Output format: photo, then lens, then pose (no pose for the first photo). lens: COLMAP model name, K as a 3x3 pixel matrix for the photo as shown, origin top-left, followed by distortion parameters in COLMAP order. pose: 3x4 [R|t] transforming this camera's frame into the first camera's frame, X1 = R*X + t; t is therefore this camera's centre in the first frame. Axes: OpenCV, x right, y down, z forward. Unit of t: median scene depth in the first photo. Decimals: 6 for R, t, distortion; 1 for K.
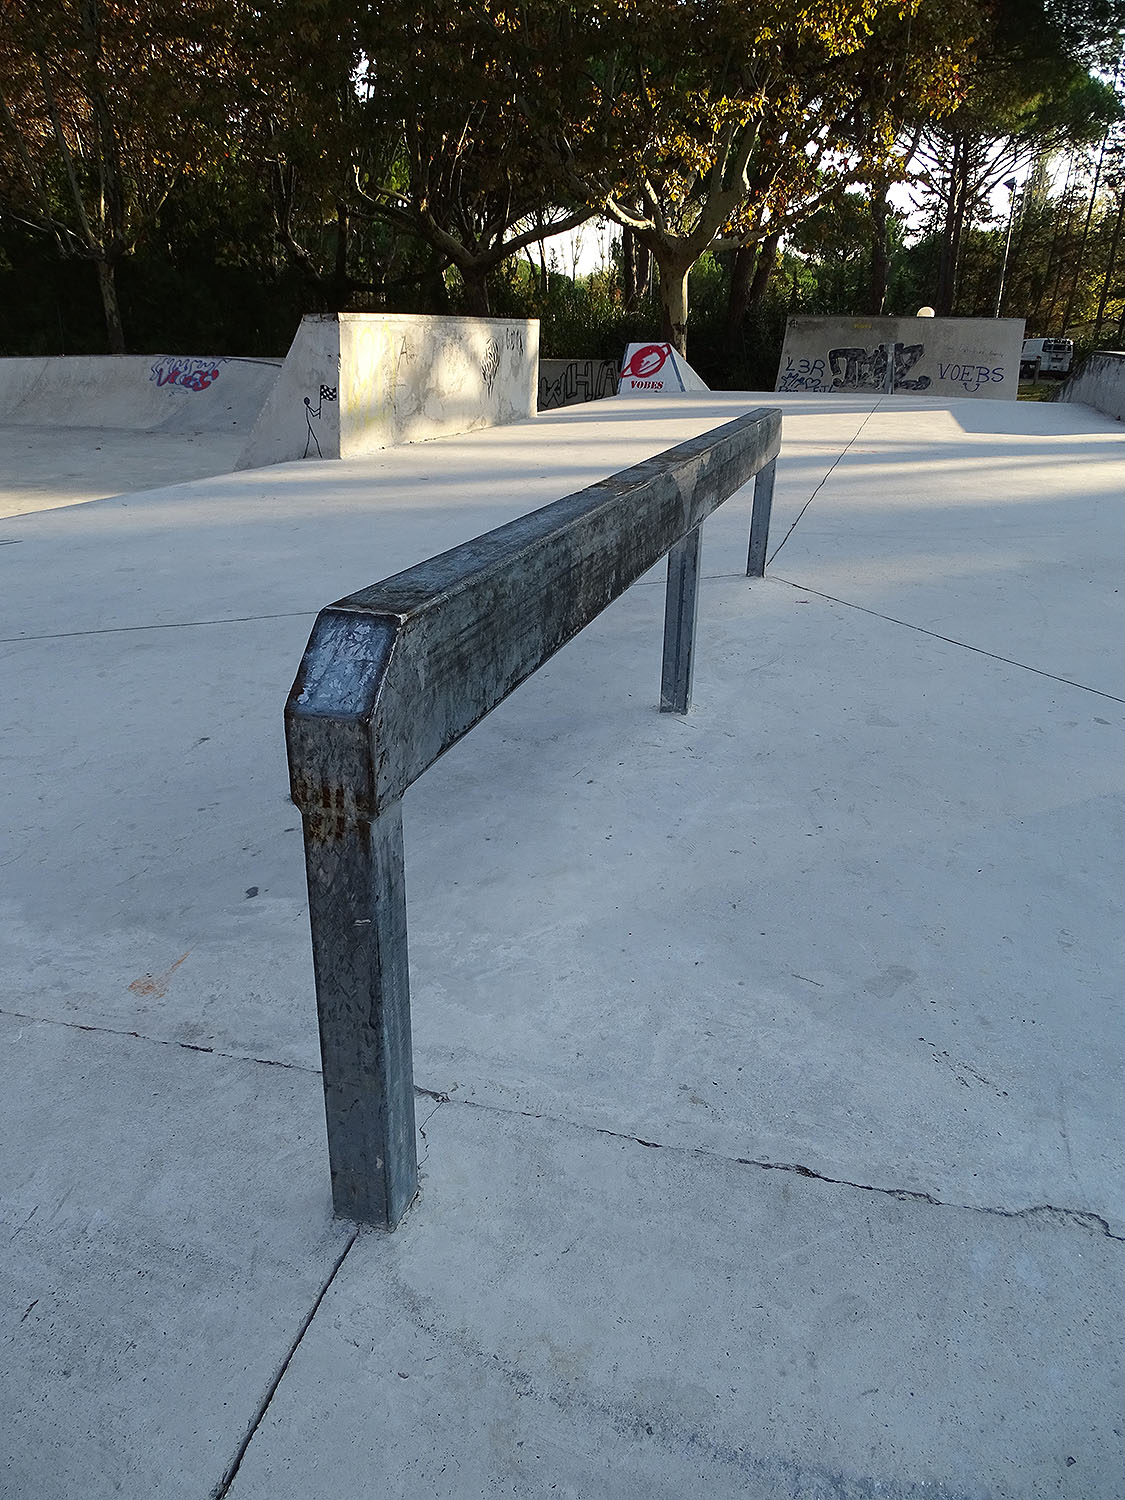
lens RADIAL K [[1059.6, 0, 562.5], [0, 1059.6, 750.0], [0, 0, 1]] dist [-0.003847, -0.000084]
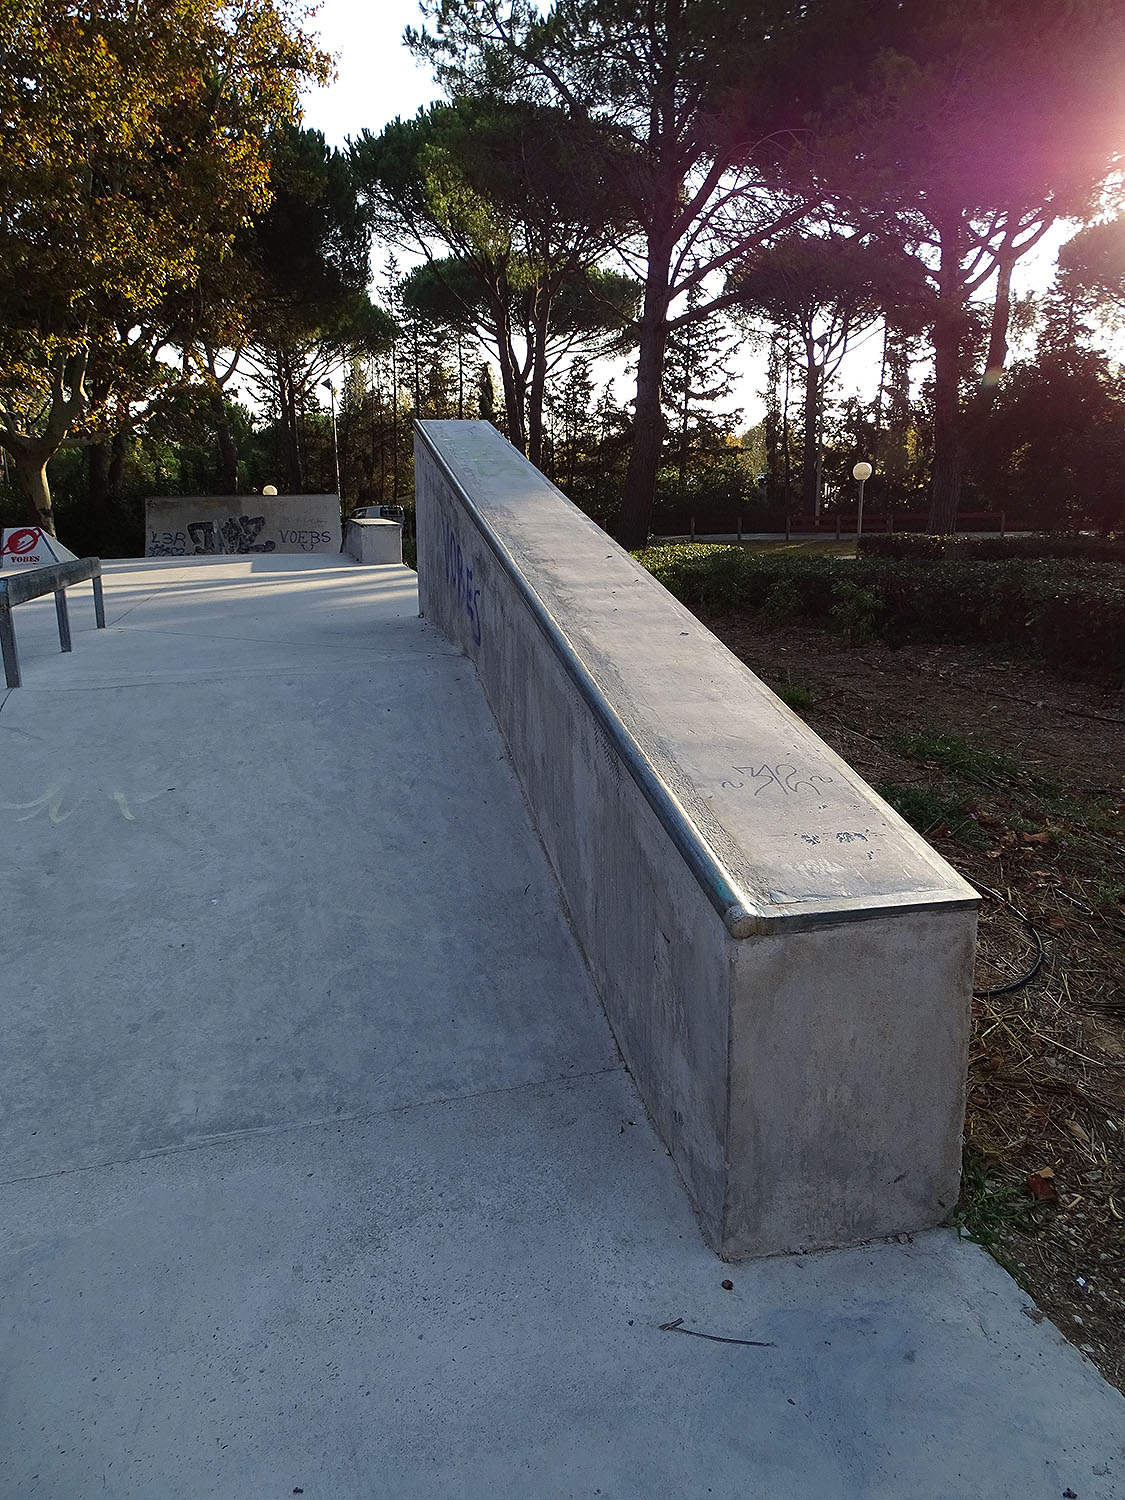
lens RADIAL K [[1059.6, 0, 562.5], [0, 1059.6, 750.0], [0, 0, 1]] dist [-0.003847, -0.000084]
pose [[0.853703, -0.150149, 0.498645, -0.012395], [0.221426, 0.971323, -0.086614, 0.042717], [-0.471340, 0.184355, 0.862468, -0.116867]]
